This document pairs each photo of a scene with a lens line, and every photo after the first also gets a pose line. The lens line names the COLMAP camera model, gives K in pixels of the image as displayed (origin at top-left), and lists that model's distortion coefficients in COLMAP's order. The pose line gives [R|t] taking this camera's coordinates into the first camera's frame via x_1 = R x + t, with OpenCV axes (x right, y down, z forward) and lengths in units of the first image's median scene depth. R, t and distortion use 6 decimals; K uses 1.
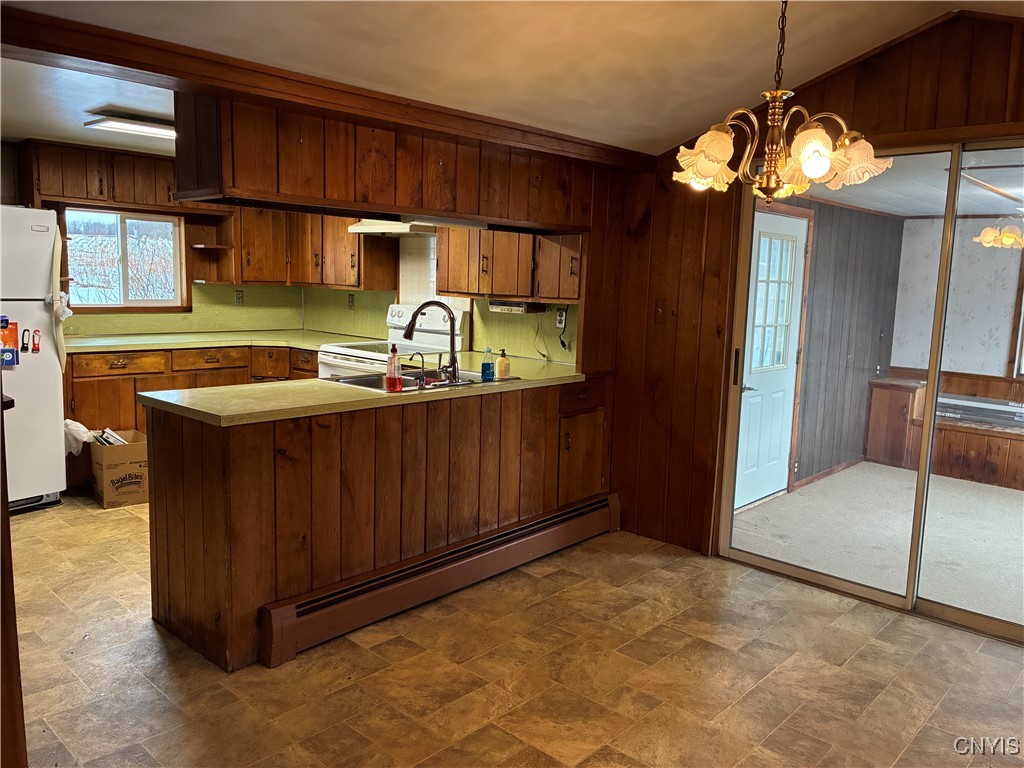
lens RADIAL K [[776.9, 0, 509.1], [0, 776.9, 377.7], [0, 0, 1]] dist [0.048646, -0.050428]
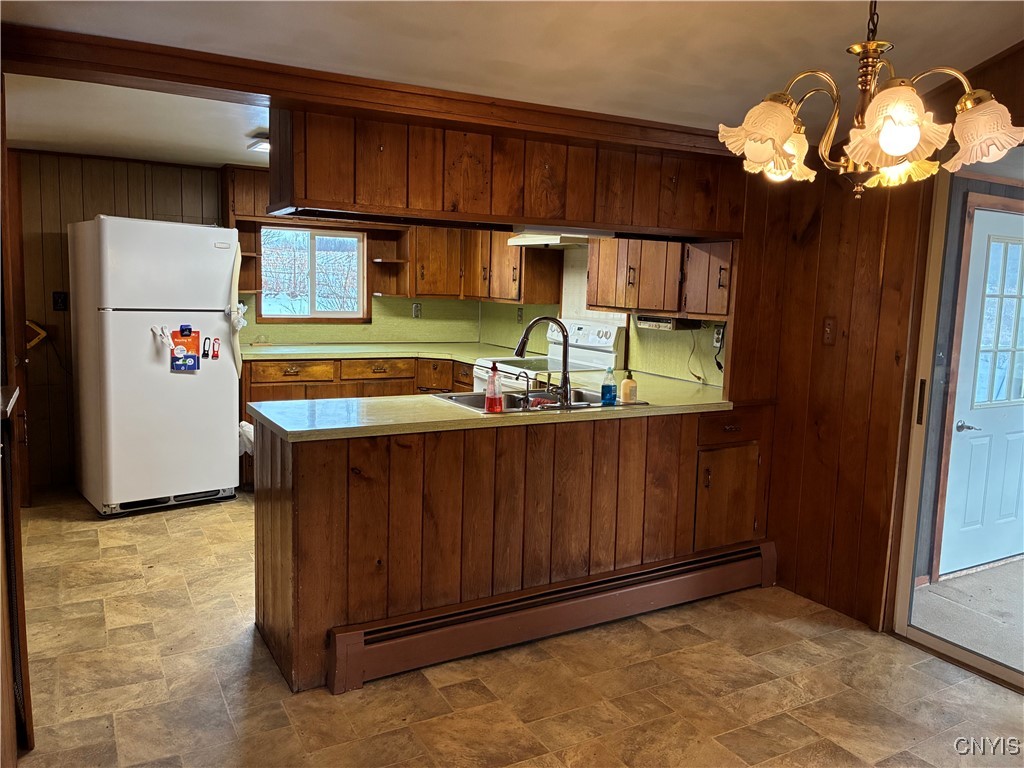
lens RADIAL K [[776.9, 0, 509.1], [0, 776.9, 377.7], [0, 0, 1]] dist [0.048646, -0.050428]
pose [[0.952758, 0.036139, -0.301572, 0.133577], [-0.040833, 0.999123, -0.009275, -0.014605], [0.300973, 0.021151, 0.953398, 0.101856]]
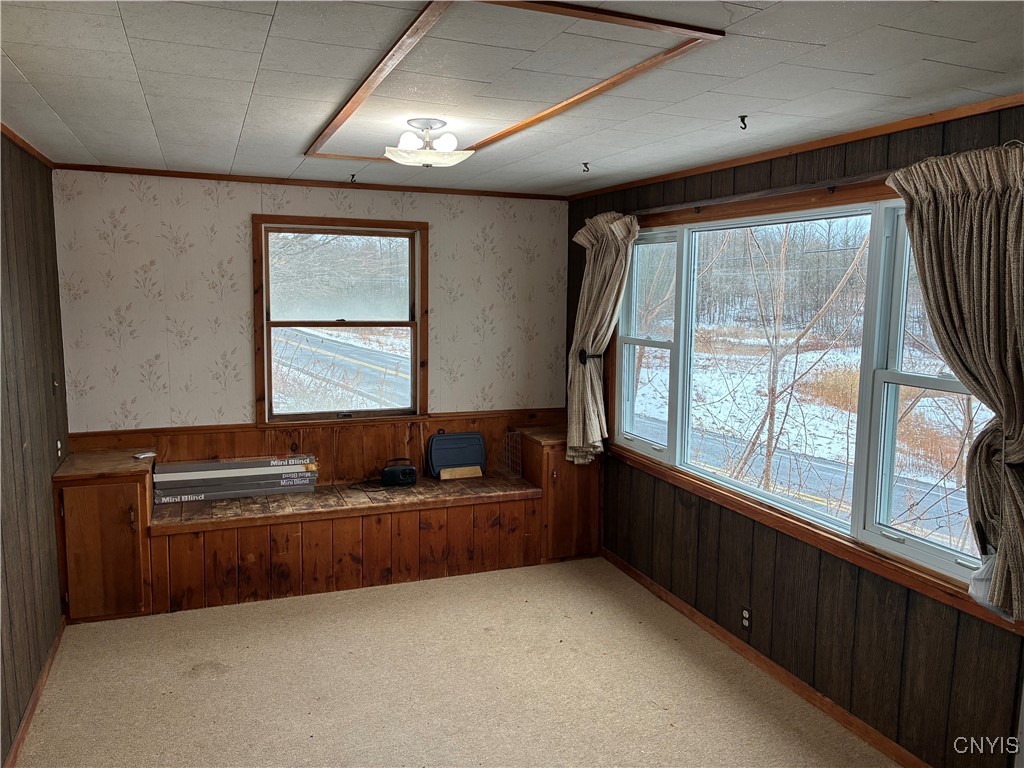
lens RADIAL K [[771.8, 0, 512.4], [0, 771.8, 372.7], [0, 0, 1]] dist [-0.003376, -0.003614]
pose [[0.422865, -0.134138, 0.896210, 0.263081], [0.121803, 0.988423, 0.090468, -0.136126], [-0.897970, 0.070905, 0.434307, 0.938826]]
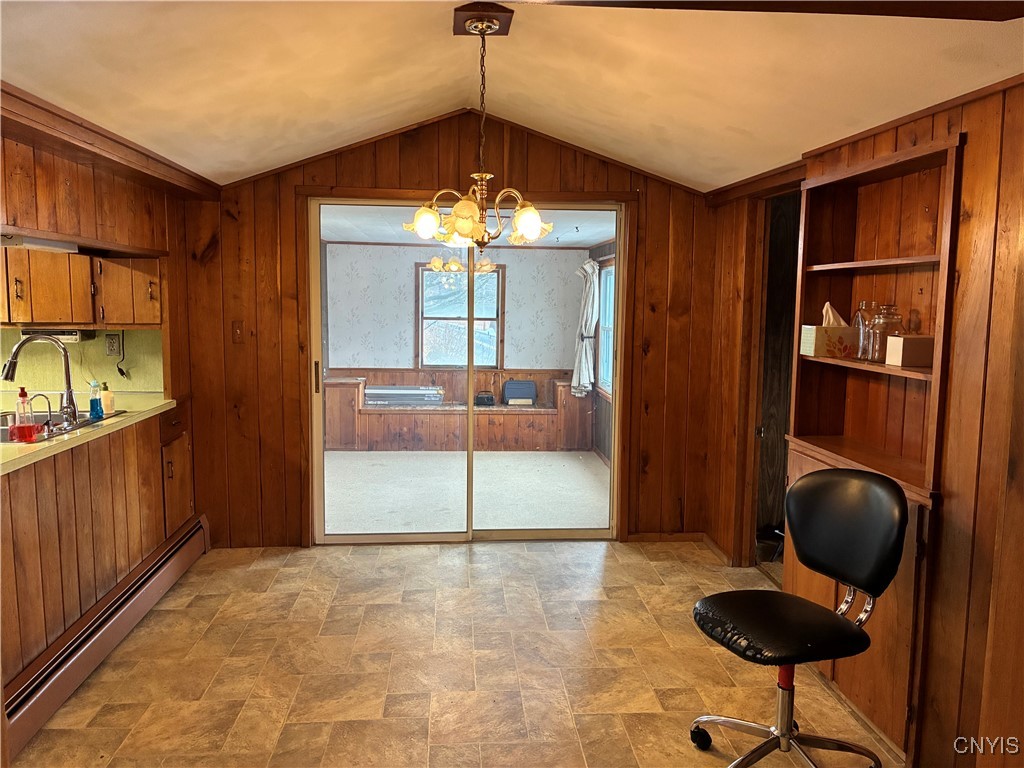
lens RADIAL K [[776.9, 0, 509.1], [0, 776.9, 377.7], [0, 0, 1]] dist [0.048646, -0.050428]
pose [[0.675572, -0.098228, 0.730722, -0.371669], [0.107110, 0.993647, 0.034546, -0.023105], [-0.729473, 0.054929, 0.681801, 0.011628]]
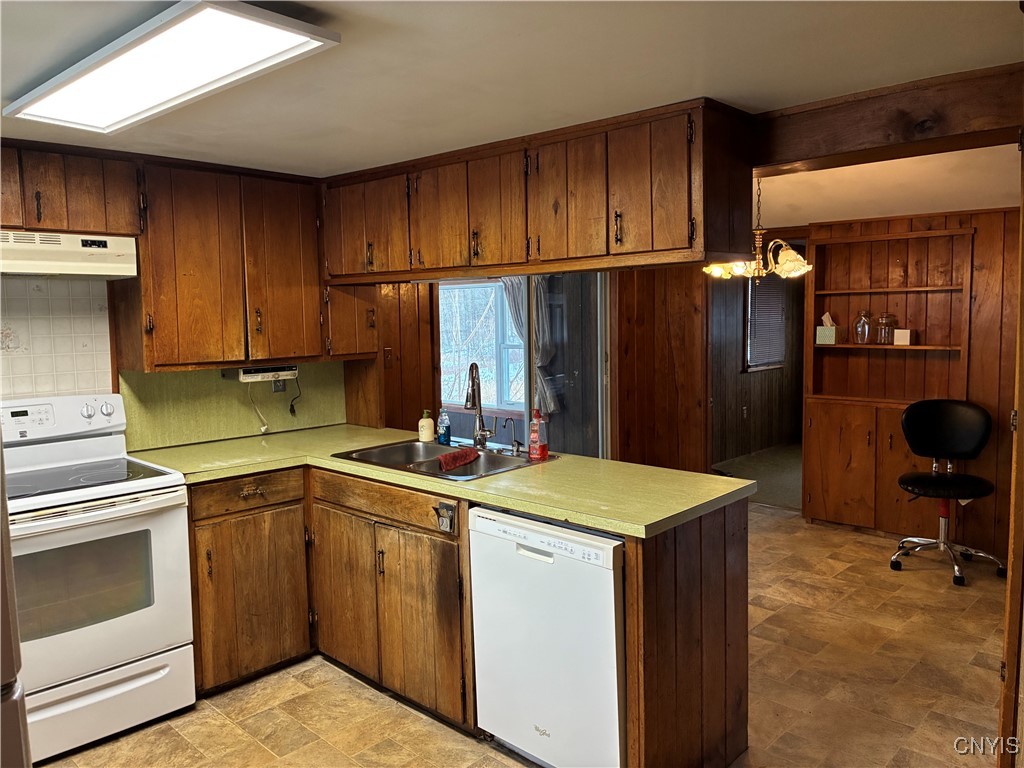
lens RADIAL K [[776.9, 0, 509.1], [0, 776.9, 377.7], [0, 0, 1]] dist [0.048646, -0.050428]
pose [[0.007720, -0.115864, 0.993235, -0.943079], [0.148875, 0.982328, 0.113434, -0.168486], [-0.988826, 0.146992, 0.024833, 0.889105]]
